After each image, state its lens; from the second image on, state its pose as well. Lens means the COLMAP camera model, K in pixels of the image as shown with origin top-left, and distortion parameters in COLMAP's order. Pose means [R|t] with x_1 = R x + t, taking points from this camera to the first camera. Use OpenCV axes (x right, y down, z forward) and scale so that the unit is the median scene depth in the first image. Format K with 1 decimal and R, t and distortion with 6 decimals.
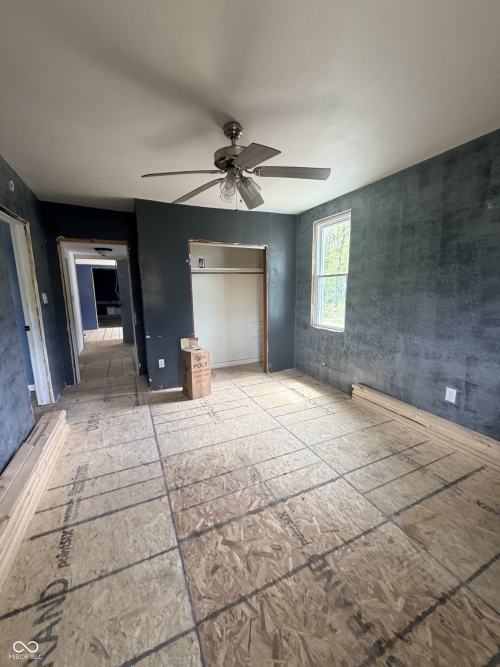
lens RADIAL K [[264.2, 0, 250.8], [0, 264.2, 334.8], [0, 0, 1]] dist [-0.002611, -0.000469]
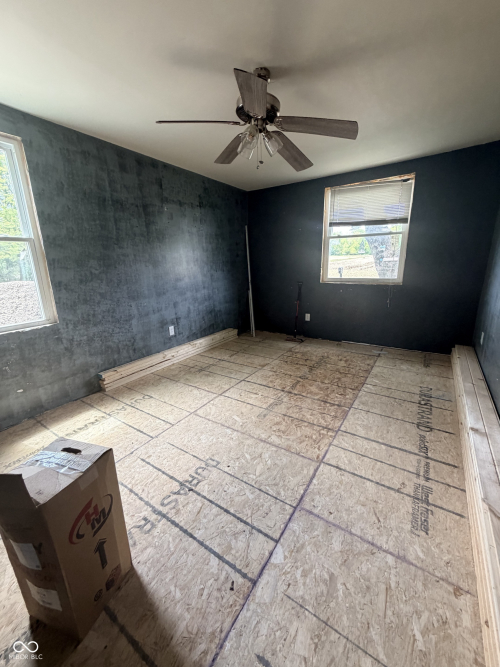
lens RADIAL K [[264.2, 0, 250.6], [0, 264.2, 333.7], [0, 0, 1]] dist [-0.002611, -0.000469]
pose [[-0.520964, -0.200848, 0.829613, -0.748248], [0.180452, 0.924041, 0.337025, -0.187635], [-0.834287, 0.325283, -0.445148, 1.284819]]
